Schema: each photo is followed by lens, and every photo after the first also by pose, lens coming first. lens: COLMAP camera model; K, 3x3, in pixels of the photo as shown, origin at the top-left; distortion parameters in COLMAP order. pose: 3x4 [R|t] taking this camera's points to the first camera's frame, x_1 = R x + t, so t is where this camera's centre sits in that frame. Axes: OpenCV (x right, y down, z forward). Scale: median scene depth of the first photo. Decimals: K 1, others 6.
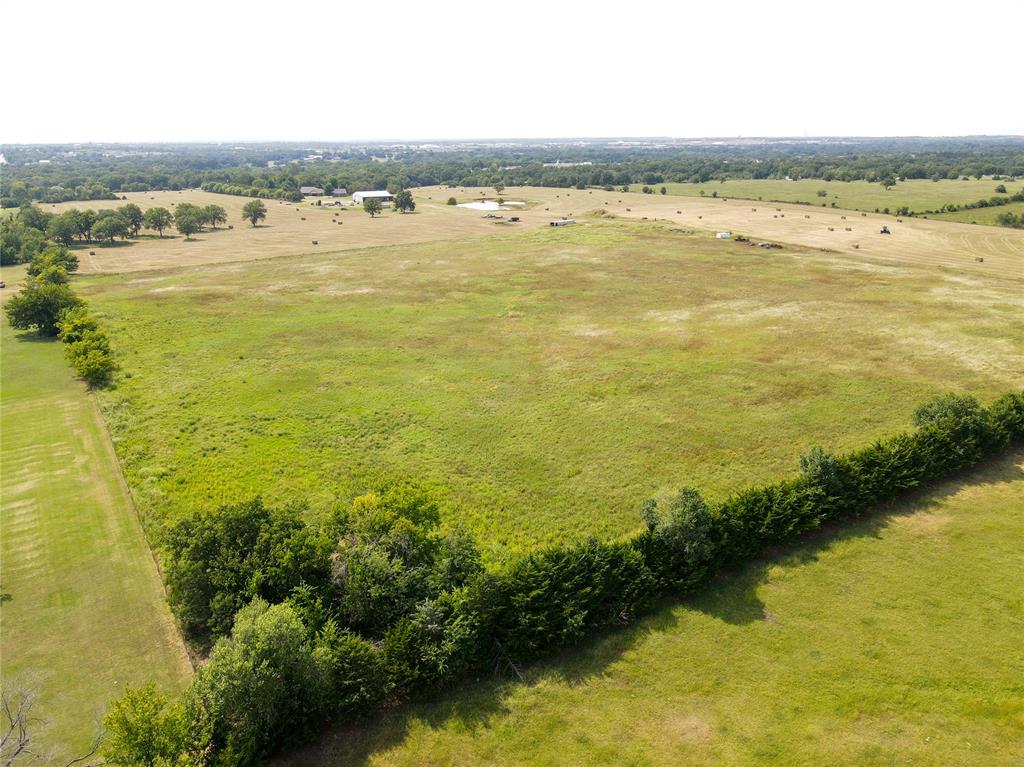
lens RADIAL K [[755.2, 0, 509.6], [0, 755.2, 383.4], [0, 0, 1]] dist [0.008322, 0.011290]
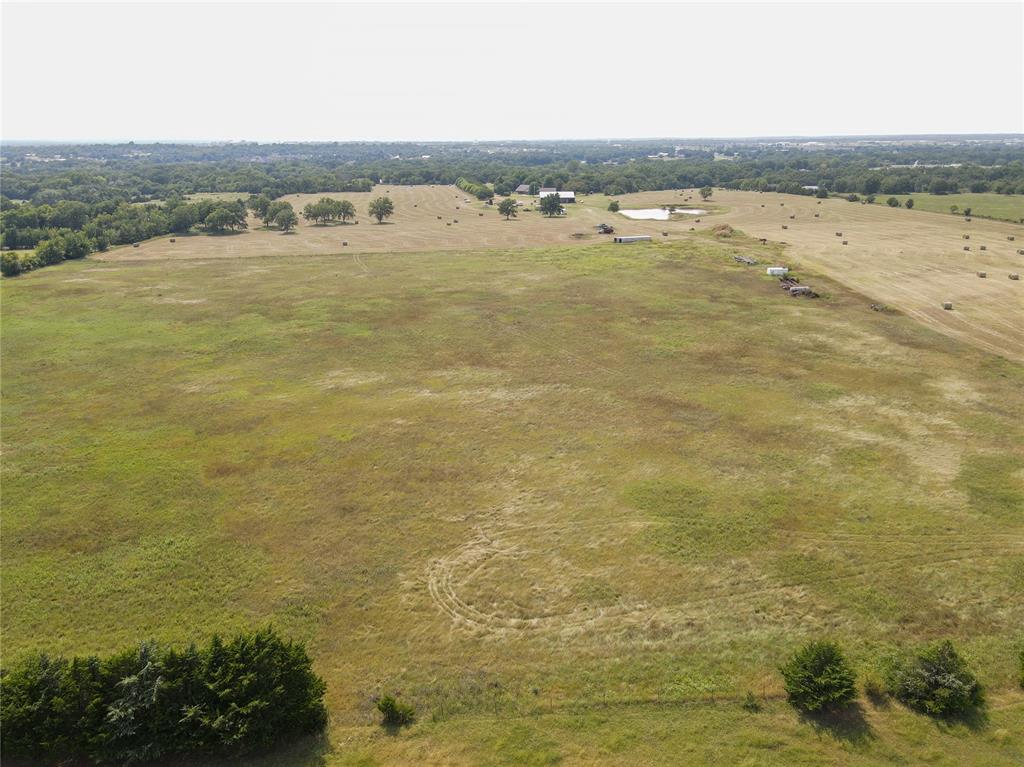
lens RADIAL K [[755.2, 0, 509.6], [0, 755.2, 383.4], [0, 0, 1]] dist [0.008322, 0.011290]
pose [[0.878460, 0.149708, -0.453758, 0.238109], [-0.148207, 0.988183, 0.039106, -0.047973], [0.454250, 0.032897, 0.890267, 0.147139]]
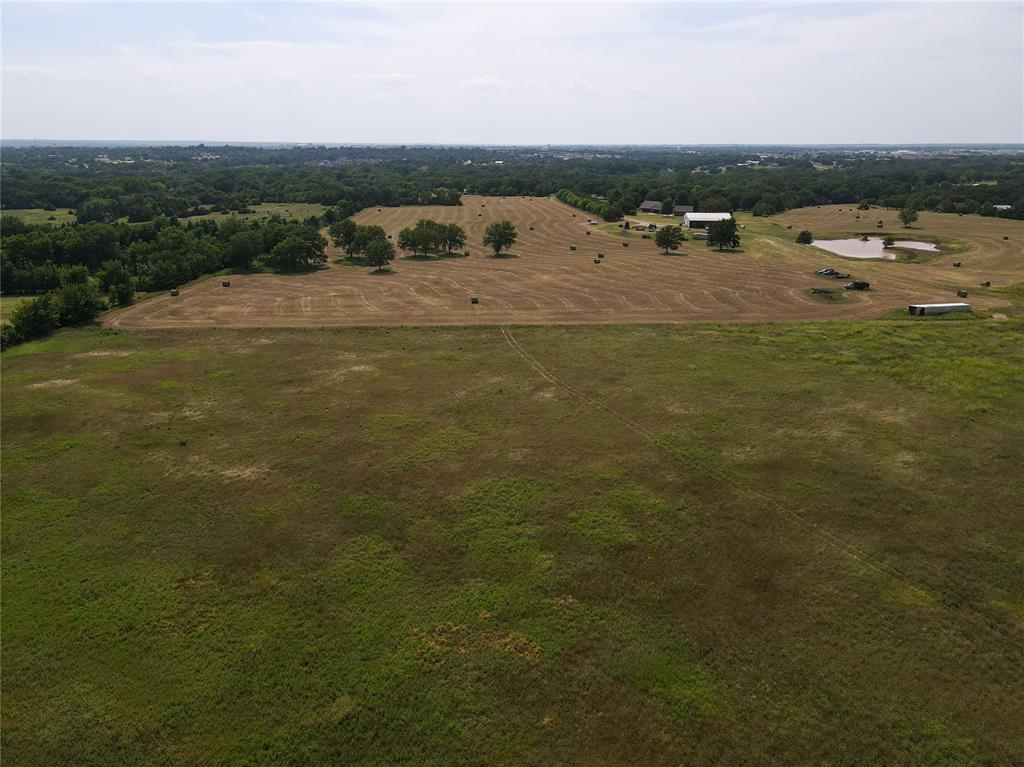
lens RADIAL K [[758.4, 0, 508.7], [0, 758.4, 382.7], [0, 0, 1]] dist [-0.006208, 0.036836]
pose [[0.838578, 0.173486, -0.516421, 0.068192], [-0.176724, 0.983305, 0.043361, -0.091419], [0.515321, 0.054902, 0.855237, 0.283887]]
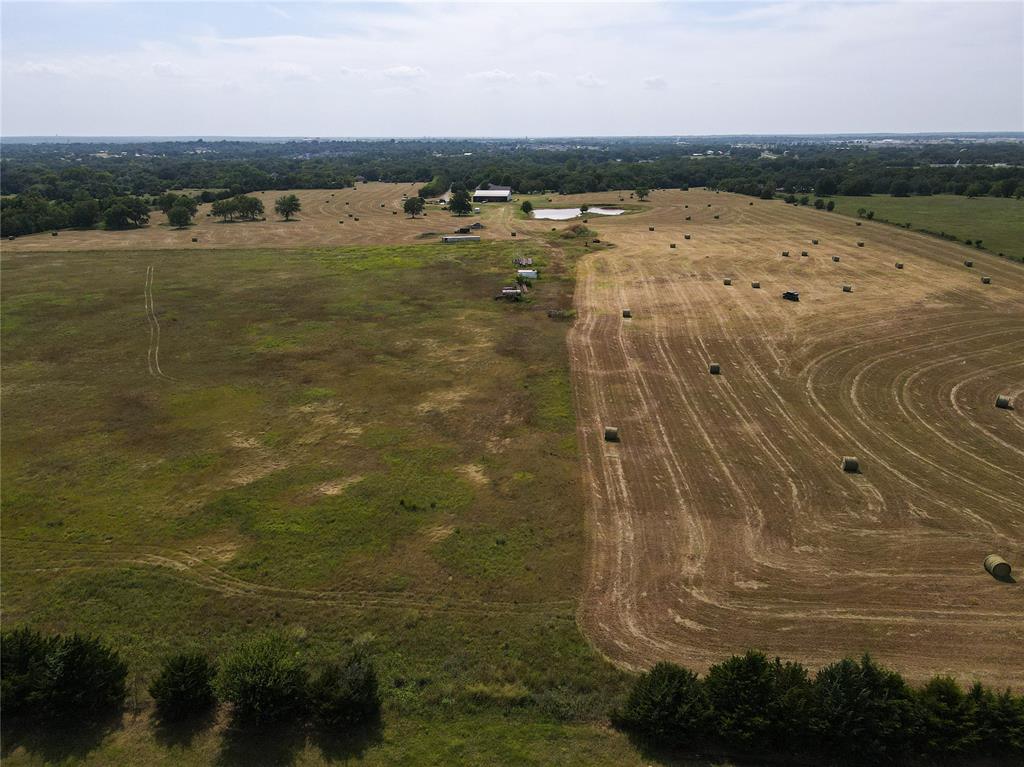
lens RADIAL K [[755.2, 0, 509.6], [0, 755.2, 383.4], [0, 0, 1]] dist [0.008322, 0.011290]
pose [[0.825383, 0.178240, -0.535699, 0.394719], [-0.174699, 0.982920, 0.057872, -0.079356], [0.536865, 0.045819, 0.842423, 0.239793]]
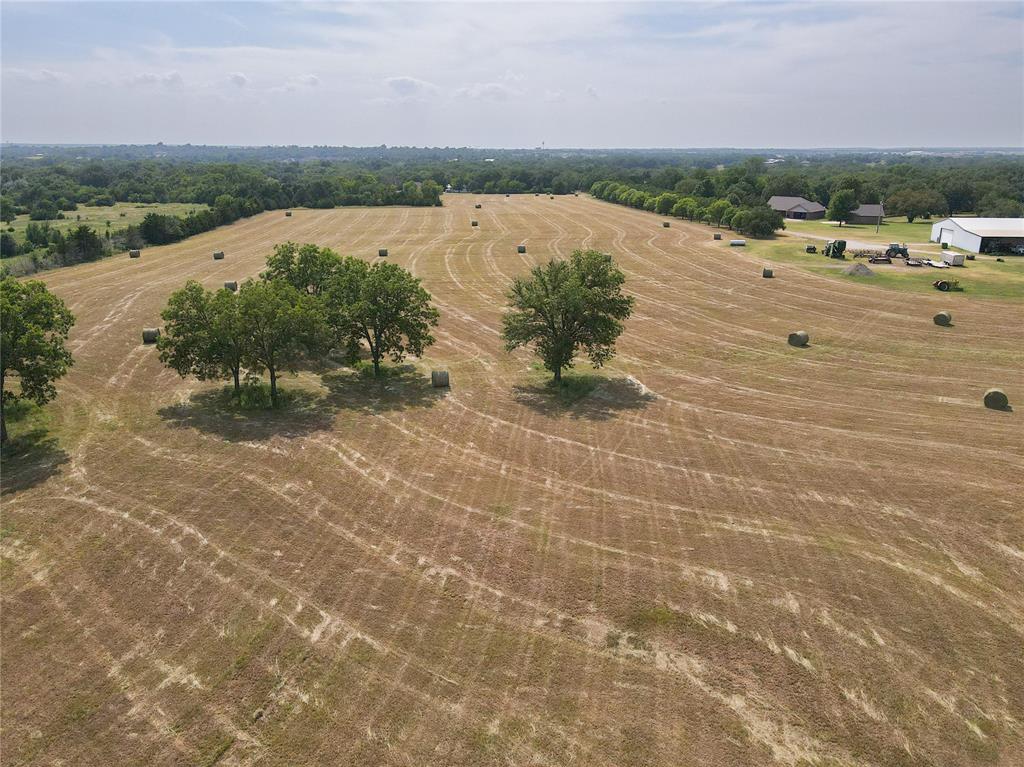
lens RADIAL K [[758.4, 0, 508.7], [0, 758.4, 382.7], [0, 0, 1]] dist [-0.006208, 0.036836]
pose [[0.847642, 0.166755, -0.503683, -0.193895], [-0.173235, 0.984282, 0.034332, -0.166214], [0.501491, 0.058154, 0.863206, 0.643304]]
